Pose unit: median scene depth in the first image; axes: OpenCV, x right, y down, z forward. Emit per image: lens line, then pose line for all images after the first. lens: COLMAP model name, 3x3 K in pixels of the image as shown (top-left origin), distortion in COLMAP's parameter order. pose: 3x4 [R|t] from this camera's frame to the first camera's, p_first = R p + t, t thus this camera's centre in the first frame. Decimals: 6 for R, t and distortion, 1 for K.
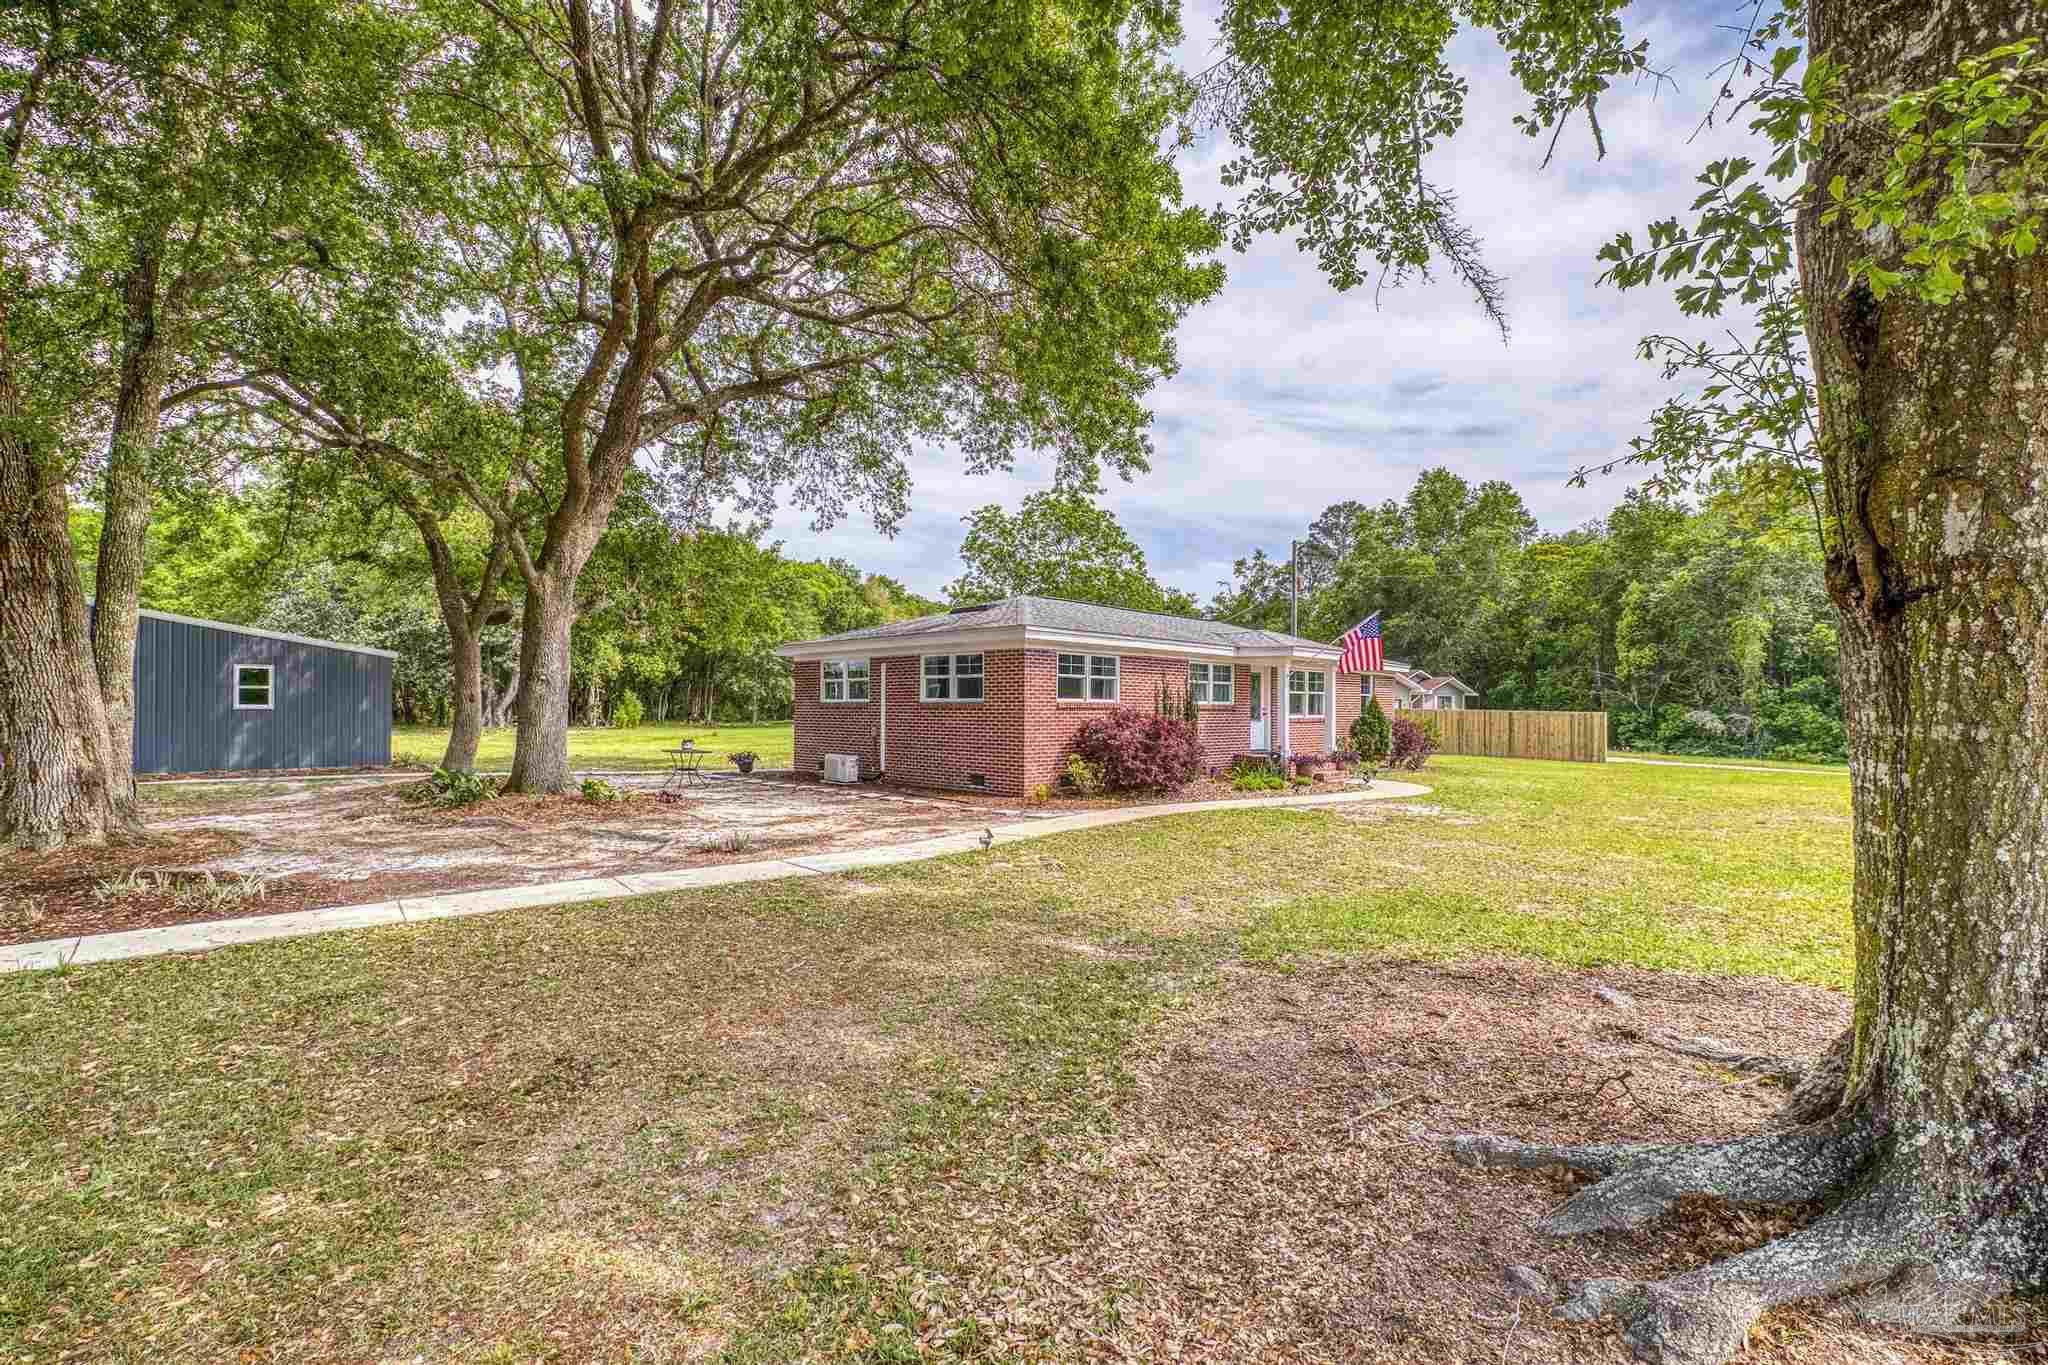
lens RADIAL K [[910.7, 0, 1020.7], [0, 910.7, 690.7], [0, 0, 1]] dist [0.002807, 0.001503]
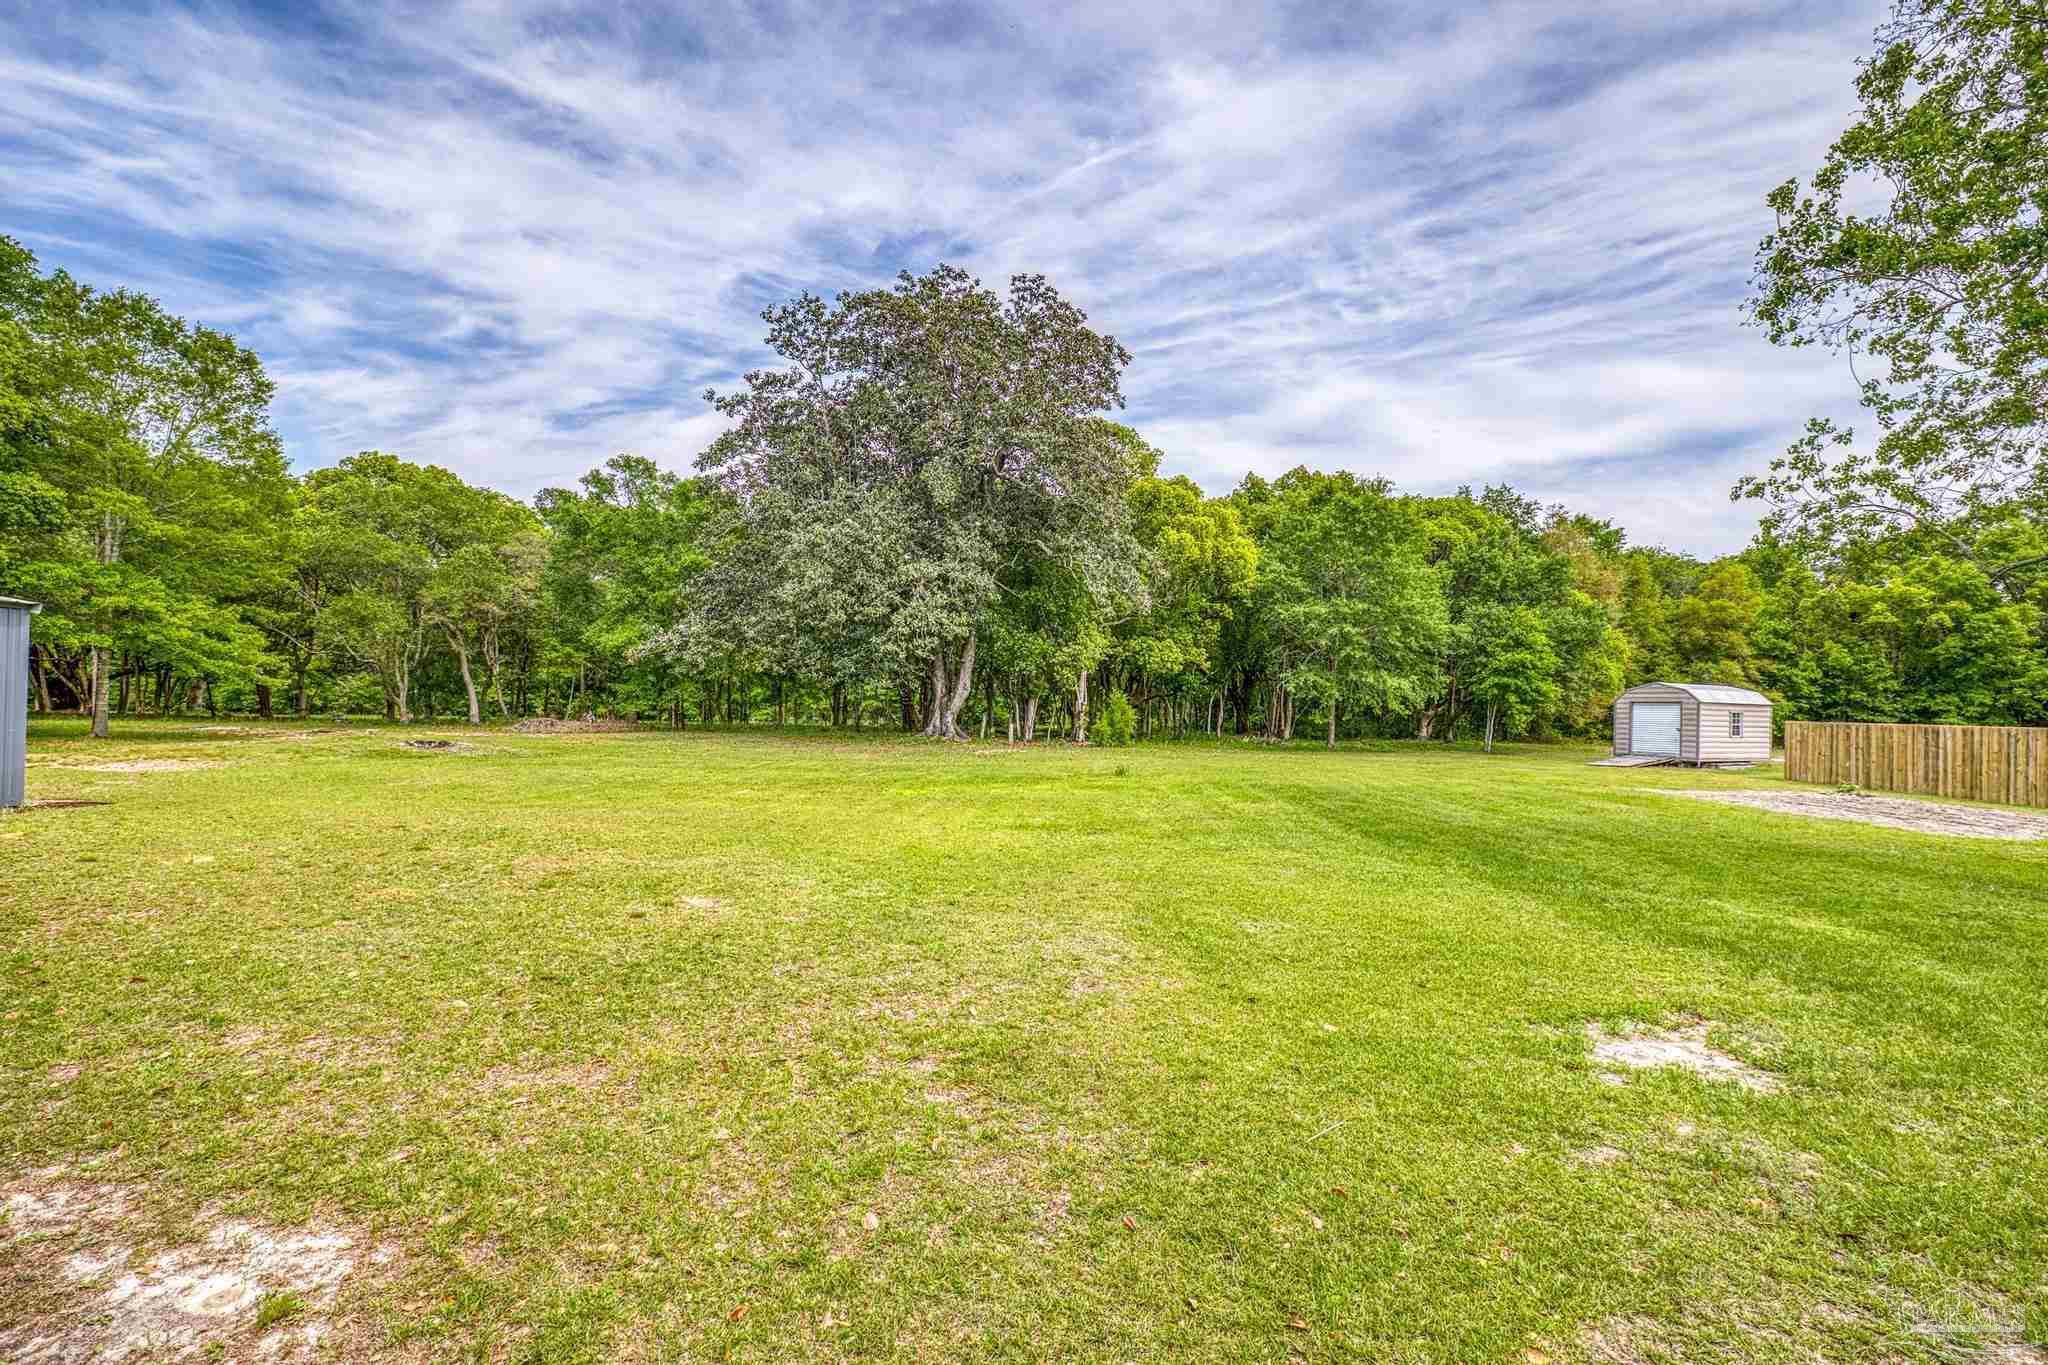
lens RADIAL K [[910.7, 0, 1019.9], [0, 910.7, 691.9], [0, 0, 1]] dist [0.002807, 0.001503]
pose [[0.748235, 0.000772, -0.663433, -0.068052], [-0.007594, 0.999944, -0.007401, 0.011746], [0.663390, 0.010575, 0.748199, 0.793645]]
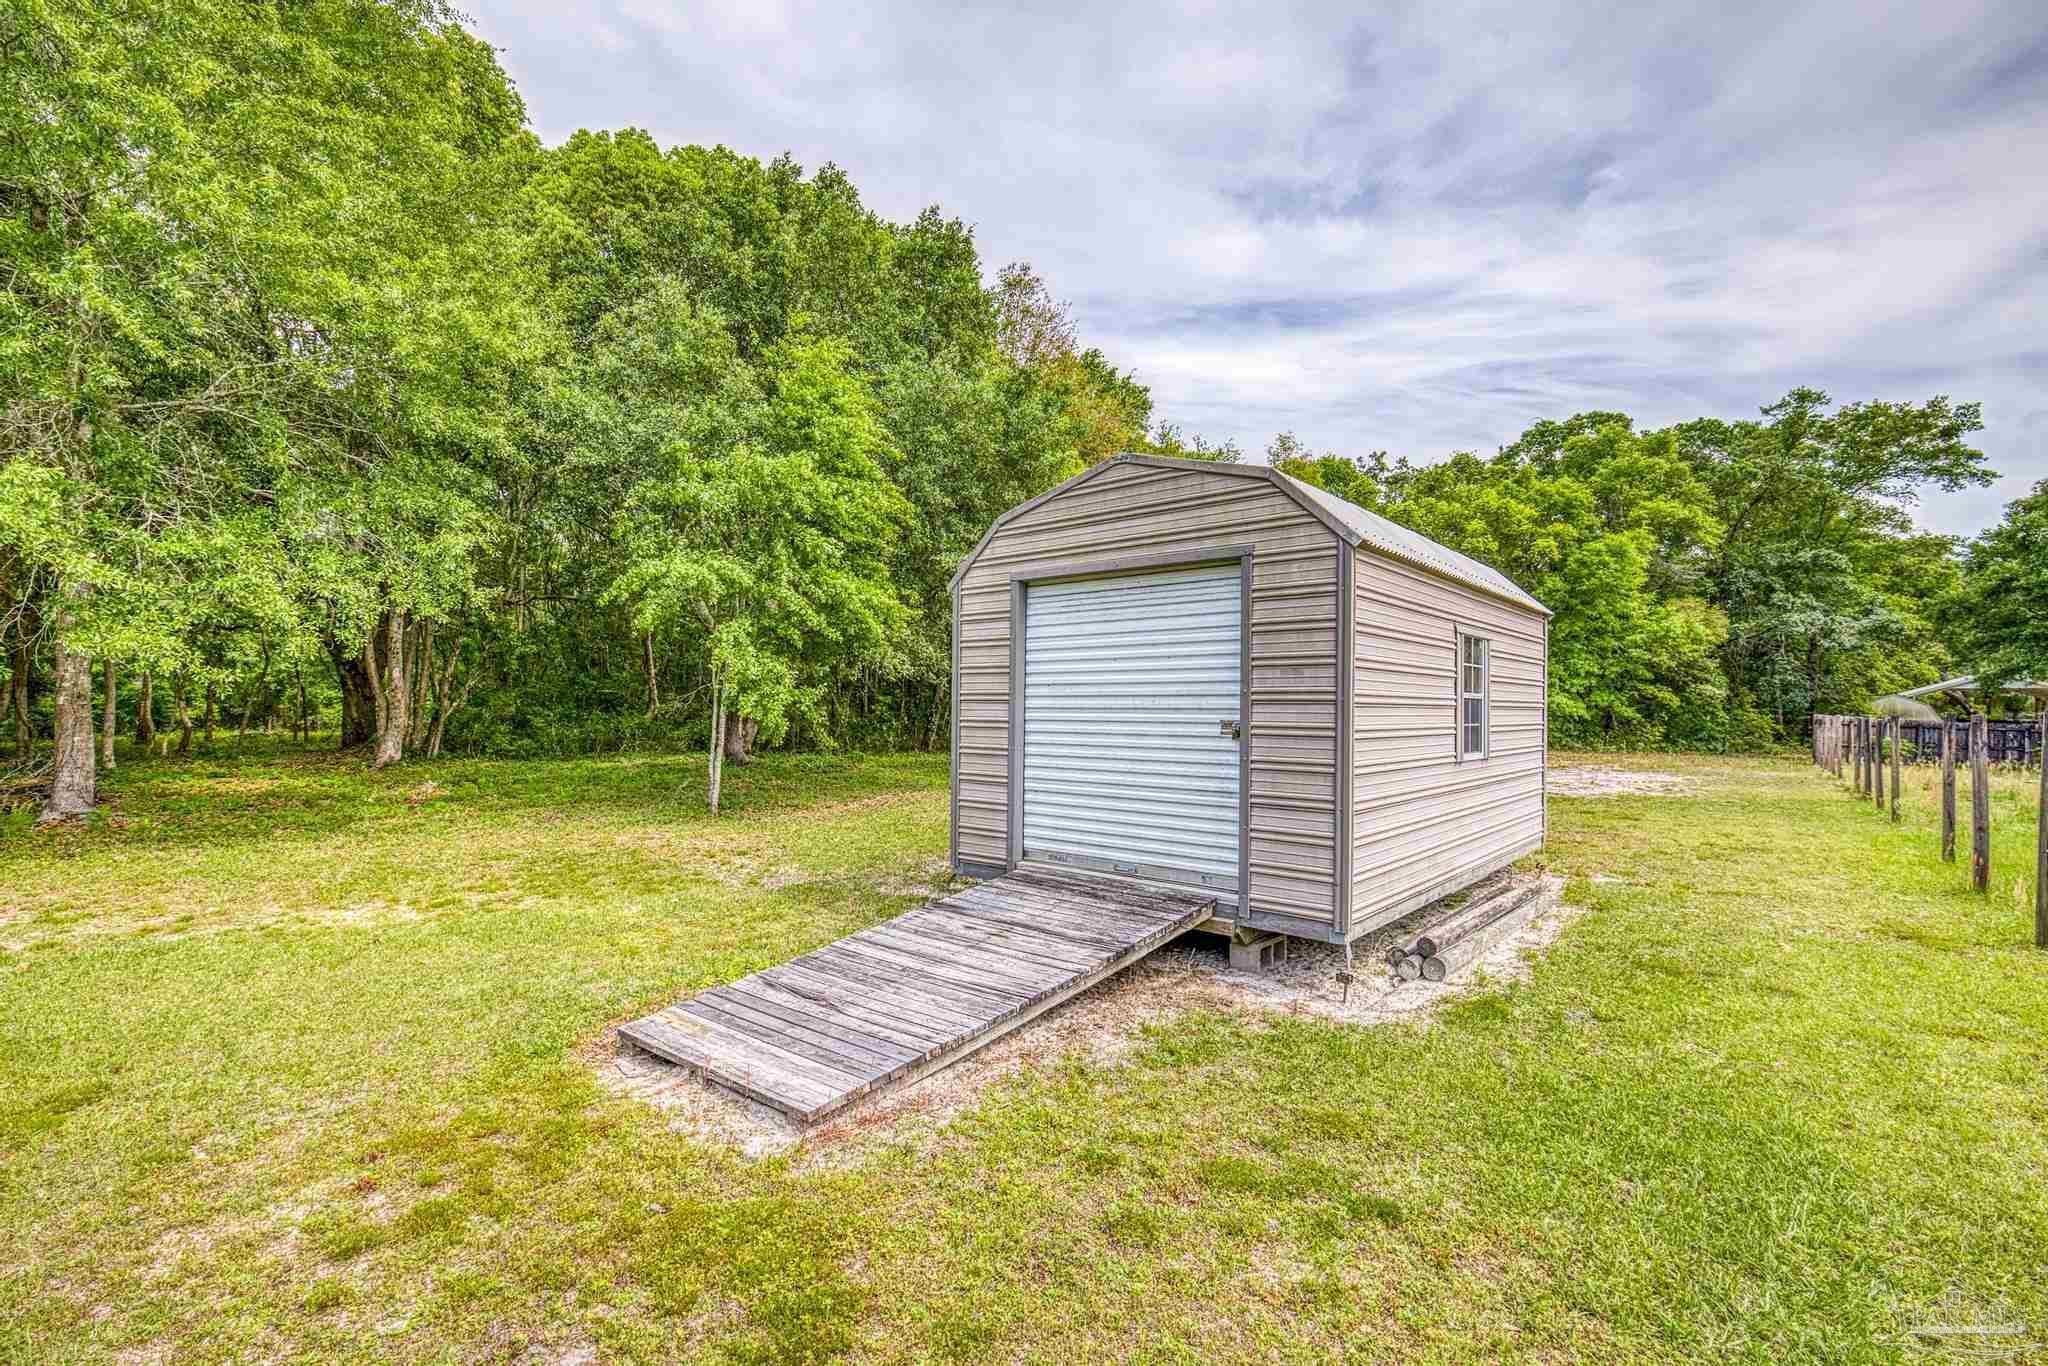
lens RADIAL K [[910.7, 0, 1032.4], [0, 910.7, 697.0], [0, 0, 1]] dist [0.002807, 0.001503]
pose [[0.953701, 0.004601, -0.300722, -0.182408], [-0.003470, 0.999985, 0.004294, 0.034356], [0.300737, -0.003052, 0.953702, 1.907195]]
